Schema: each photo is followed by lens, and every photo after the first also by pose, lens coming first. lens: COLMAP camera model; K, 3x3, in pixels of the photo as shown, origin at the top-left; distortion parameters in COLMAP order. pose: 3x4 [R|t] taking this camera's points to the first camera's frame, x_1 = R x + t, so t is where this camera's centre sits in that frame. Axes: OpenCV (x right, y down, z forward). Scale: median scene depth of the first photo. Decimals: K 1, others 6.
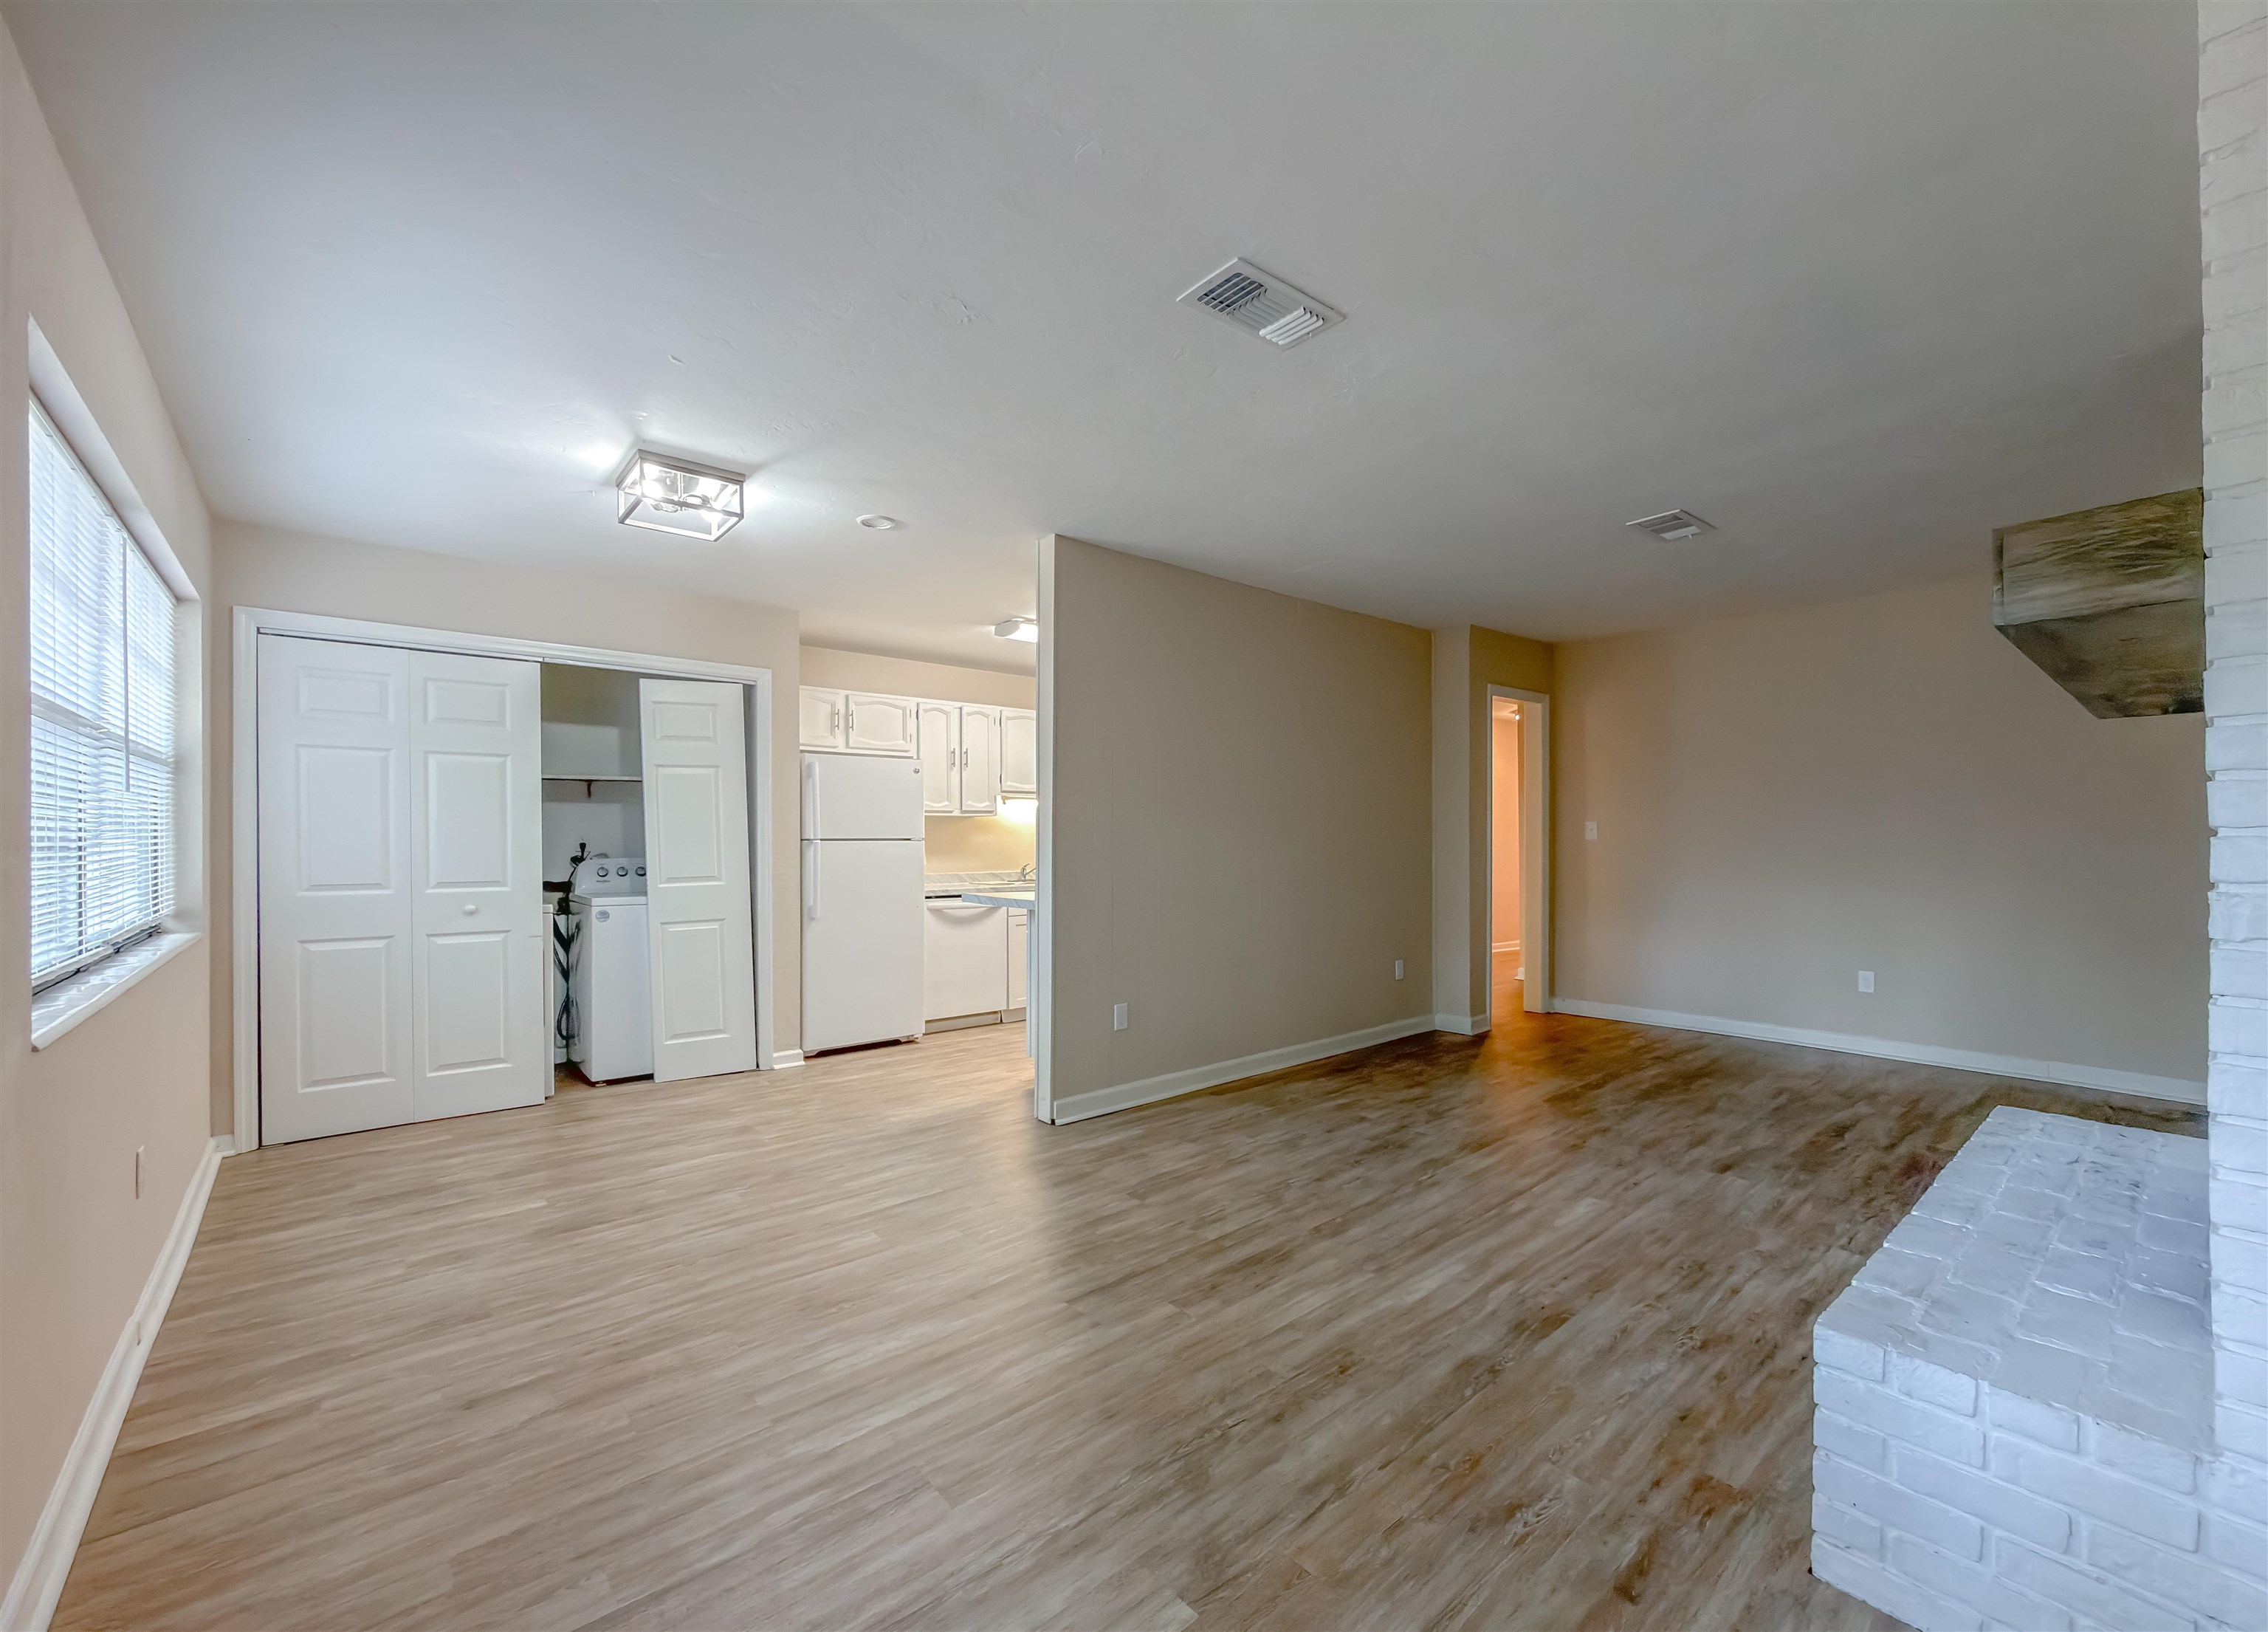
lens RADIAL K [[928.6, 0, 1151.3], [0, 928.6, 845.5], [0, 0, 1]] dist [0.002025, -0.000094]
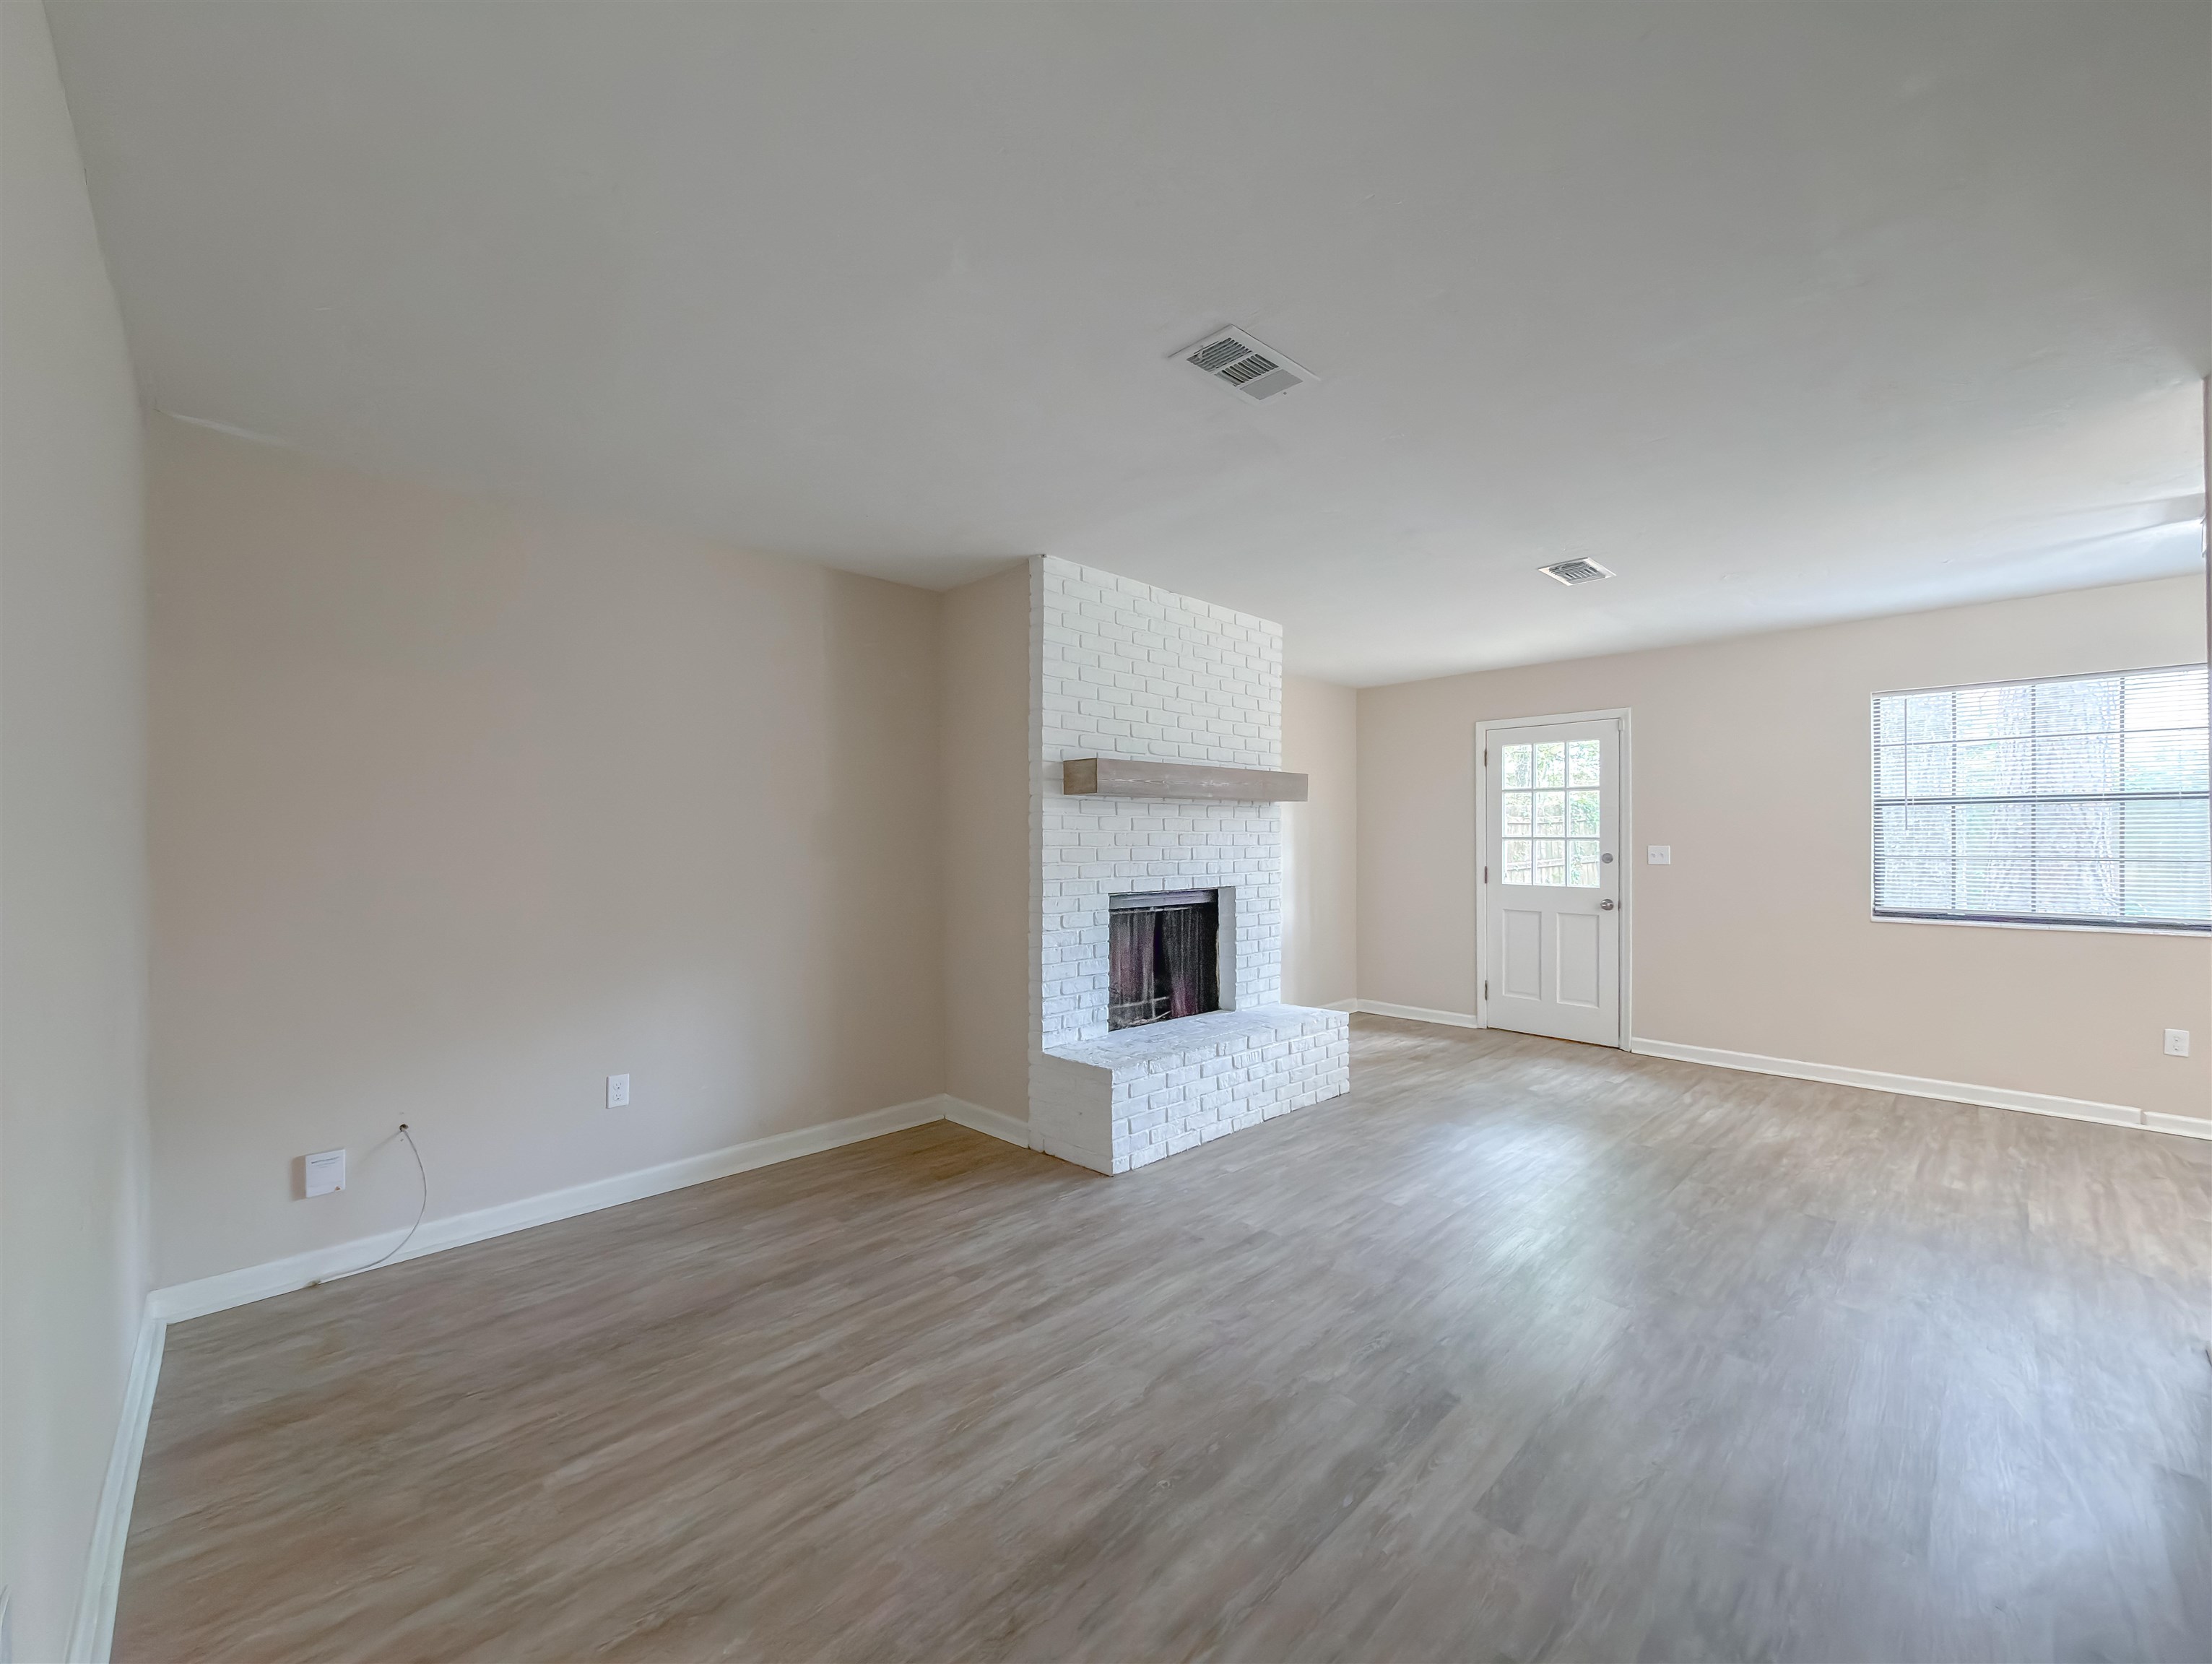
lens RADIAL K [[879.9, 0, 1106.0], [0, 879.9, 832.0], [0, 0, 1]] dist [-0.000180, -0.000175]
pose [[-0.997769, 0.009008, -0.066156, 0.710472], [0.009397, 0.999940, -0.005563, -0.050122], [0.066102, -0.006172, -0.997794, 1.624604]]
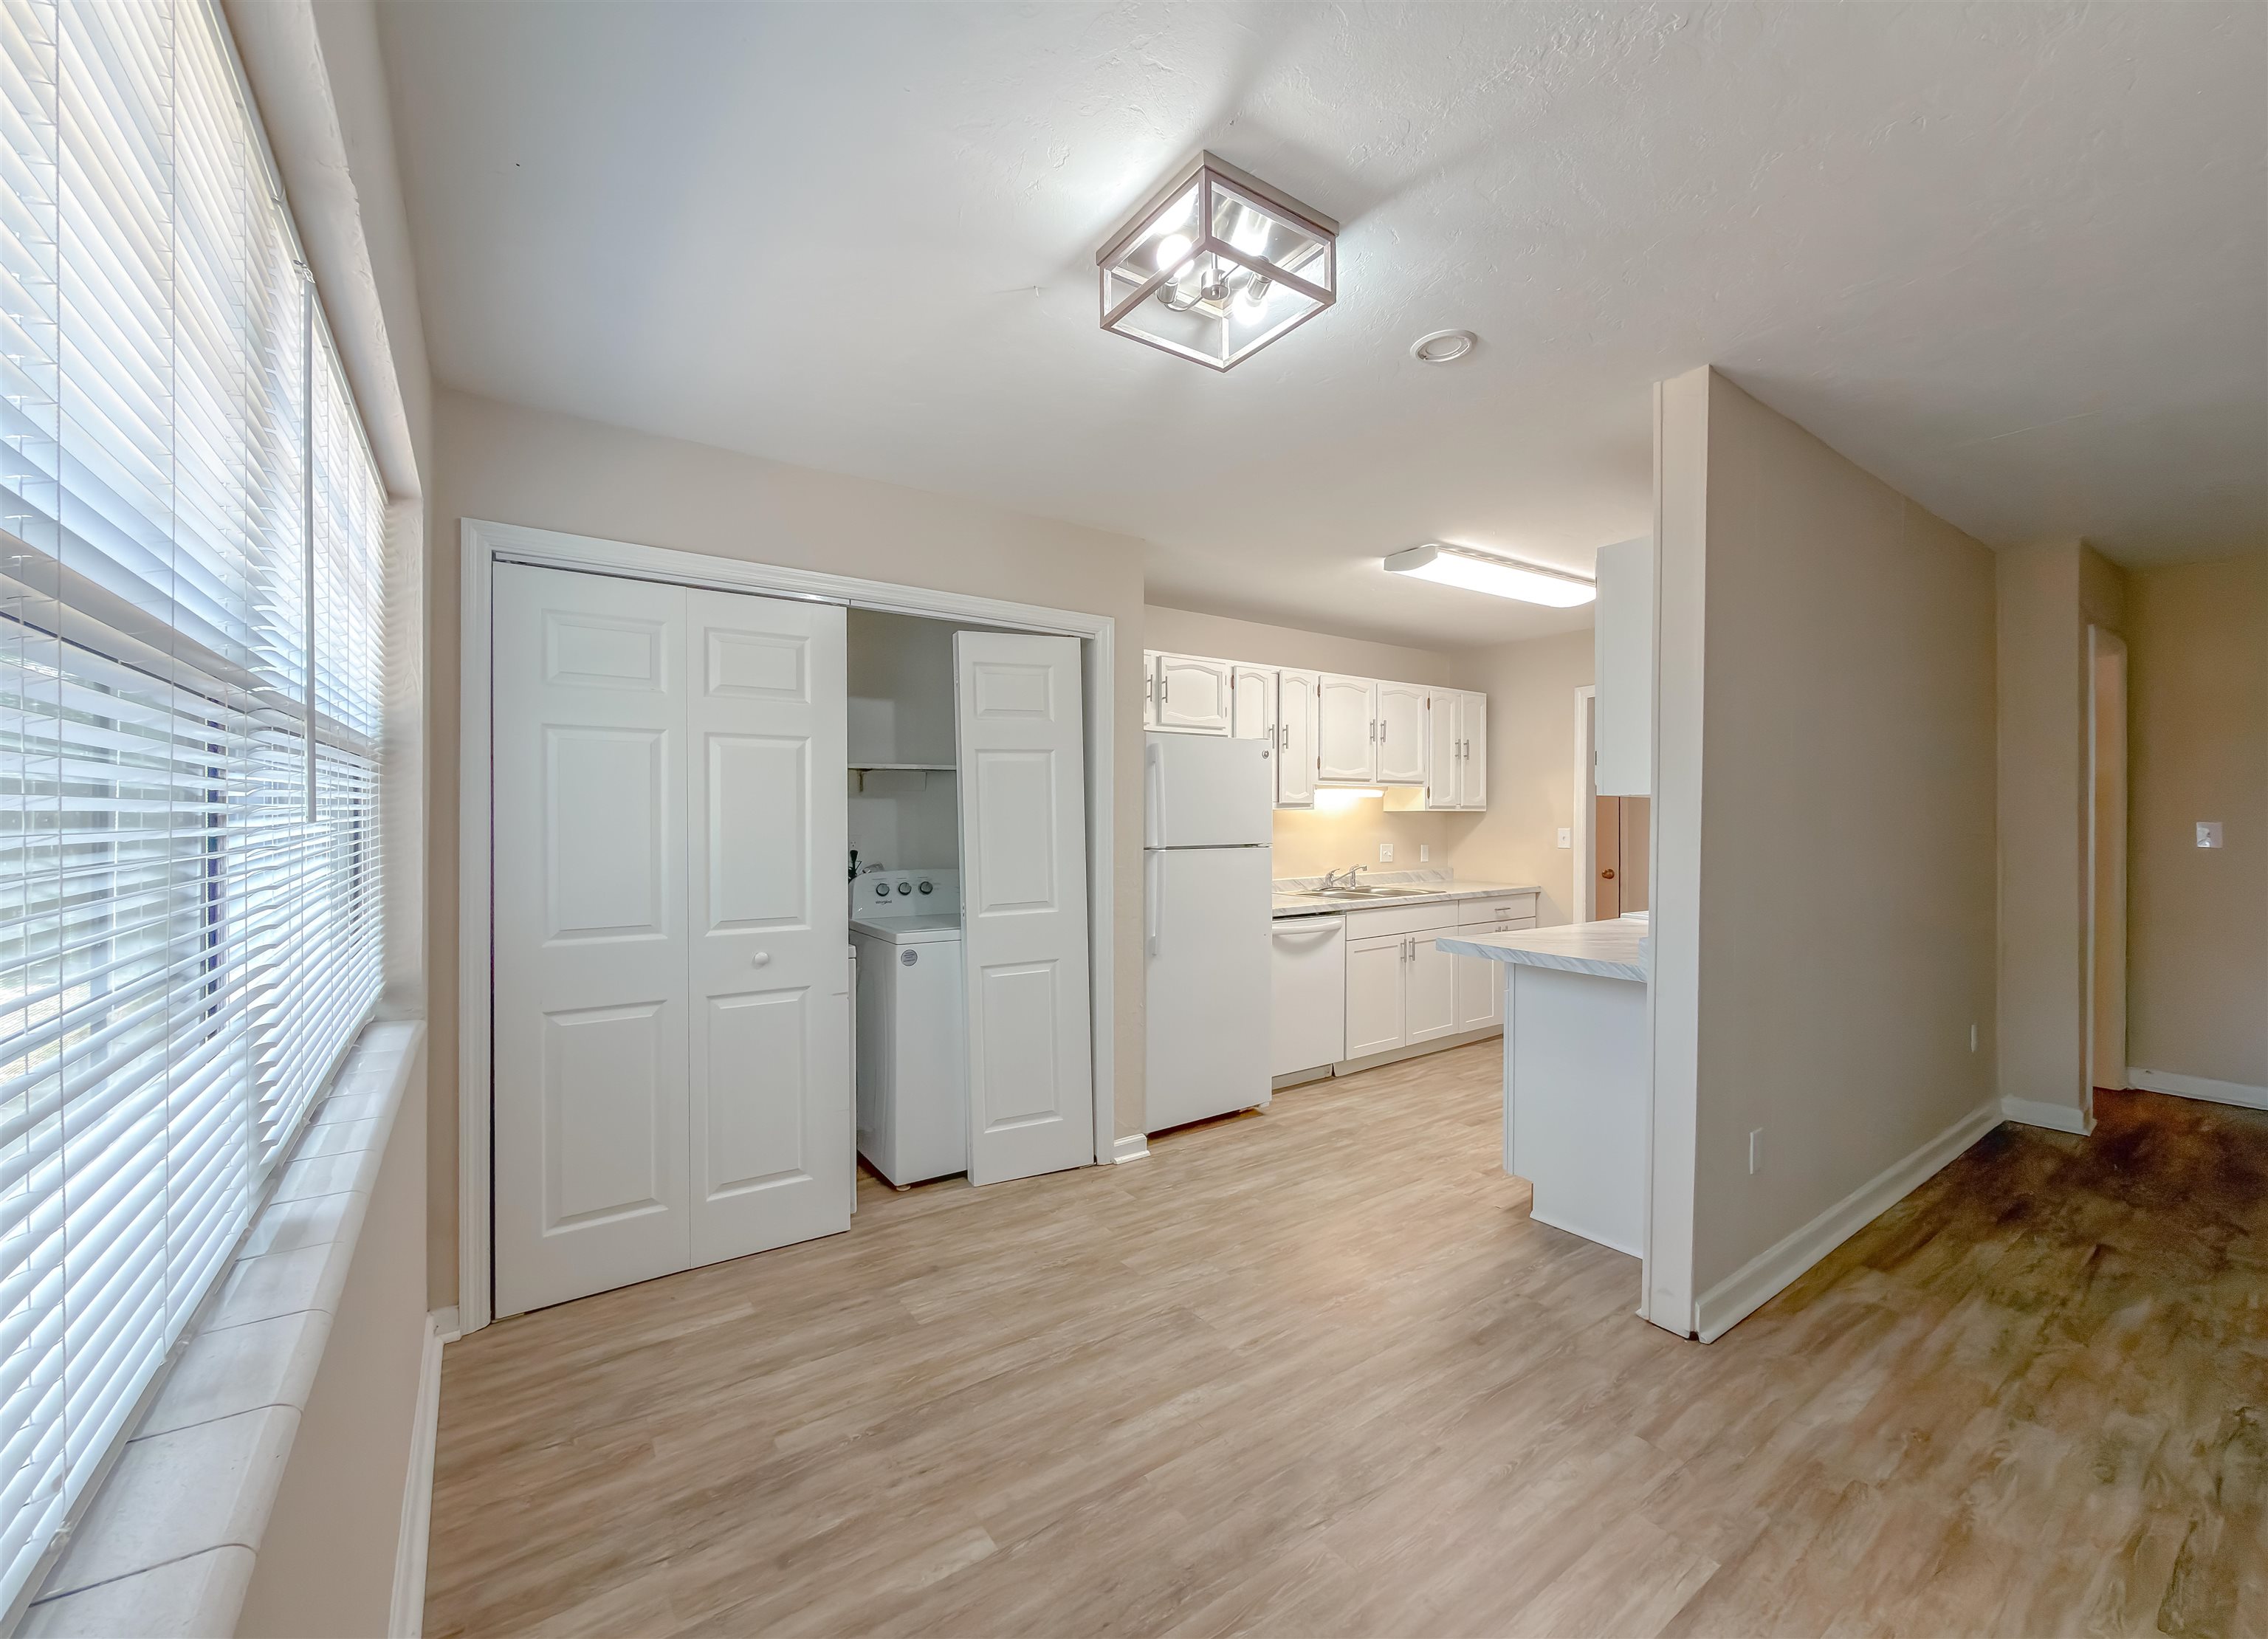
lens RADIAL K [[896.6, 0, 1134.0], [0, 896.6, 819.5], [0, 0, 1]] dist [0.000998, 0.000149]
pose [[0.995220, 0.002855, -0.097620, -0.438578], [-0.002900, 0.999996, -0.000319, -0.041233], [0.097619, 0.000600, 0.995224, 0.402614]]
